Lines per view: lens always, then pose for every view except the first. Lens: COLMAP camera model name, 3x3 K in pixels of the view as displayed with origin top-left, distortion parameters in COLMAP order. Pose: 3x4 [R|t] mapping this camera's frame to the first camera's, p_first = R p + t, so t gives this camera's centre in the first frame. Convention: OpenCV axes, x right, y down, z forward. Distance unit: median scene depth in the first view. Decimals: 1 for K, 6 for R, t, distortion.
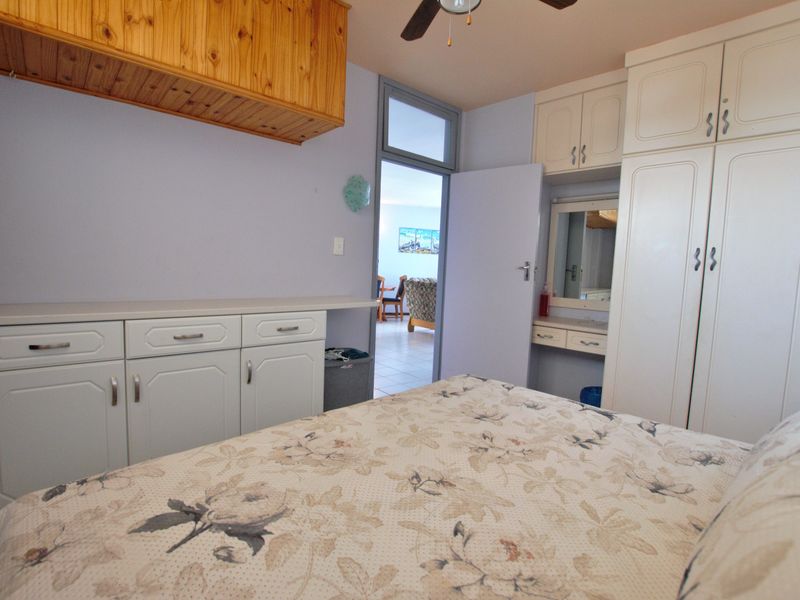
lens RADIAL K [[401.4, 0, 400.0], [0, 401.4, 300.0], [0, 0, 1]] dist [-0.027904, 0.001503]
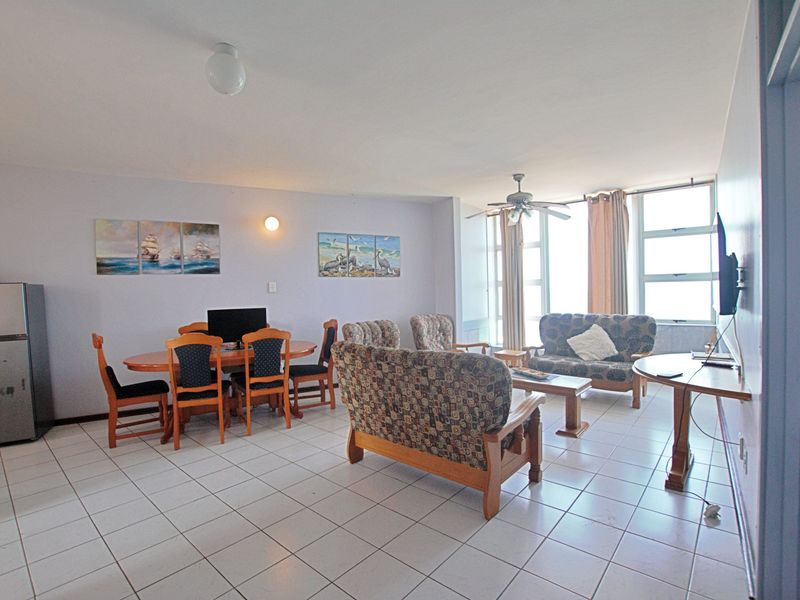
lens RADIAL K [[401.4, 0, 400.0], [0, 401.4, 300.0], [0, 0, 1]] dist [-0.027904, 0.001503]
pose [[0.982548, -0.064549, 0.174449, 0.009236], [0.074713, 0.995831, -0.052333, -0.057806], [-0.170344, 0.064453, 0.983275, 0.511080]]
